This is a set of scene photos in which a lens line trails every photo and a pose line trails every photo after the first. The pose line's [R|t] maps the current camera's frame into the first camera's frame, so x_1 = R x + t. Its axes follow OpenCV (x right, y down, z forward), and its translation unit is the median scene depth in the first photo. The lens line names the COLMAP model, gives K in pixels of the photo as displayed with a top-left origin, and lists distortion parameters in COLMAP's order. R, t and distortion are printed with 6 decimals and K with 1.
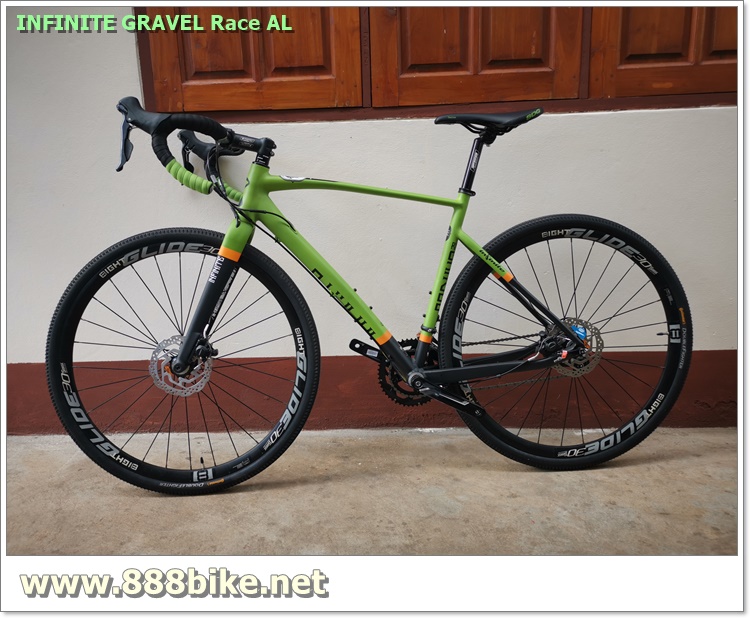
lens RADIAL K [[572.0, 0, 374.2], [0, 572.0, 301.9], [0, 0, 1]] dist [0.047870, -0.040104]
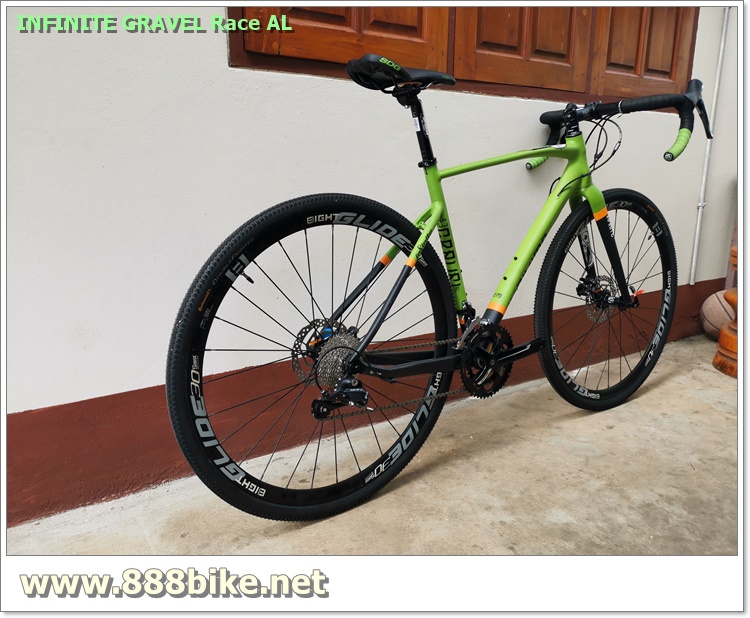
lens RADIAL K [[572.0, 0, 387.4], [0, 572.0, 293.4], [0, 0, 1]] dist [0.047870, -0.040104]
pose [[0.813565, -0.087757, 0.574813, -0.712579], [0.088689, 0.995707, 0.026490, -0.005292], [-0.574670, 0.029429, 0.817856, 0.268162]]
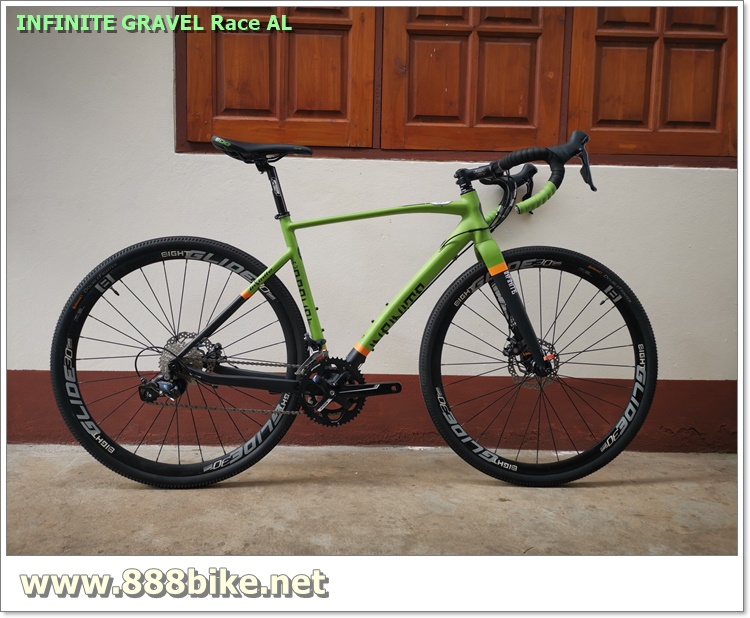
lens RADIAL K [[572.0, 0, 377.6], [0, 572.0, 297.1], [0, 0, 1]] dist [0.047870, -0.040104]
pose [[0.996517, 0.045742, 0.069718, -0.076653], [-0.036575, 0.991162, -0.127512, 0.098313], [-0.074935, 0.124518, 0.989384, -0.086660]]
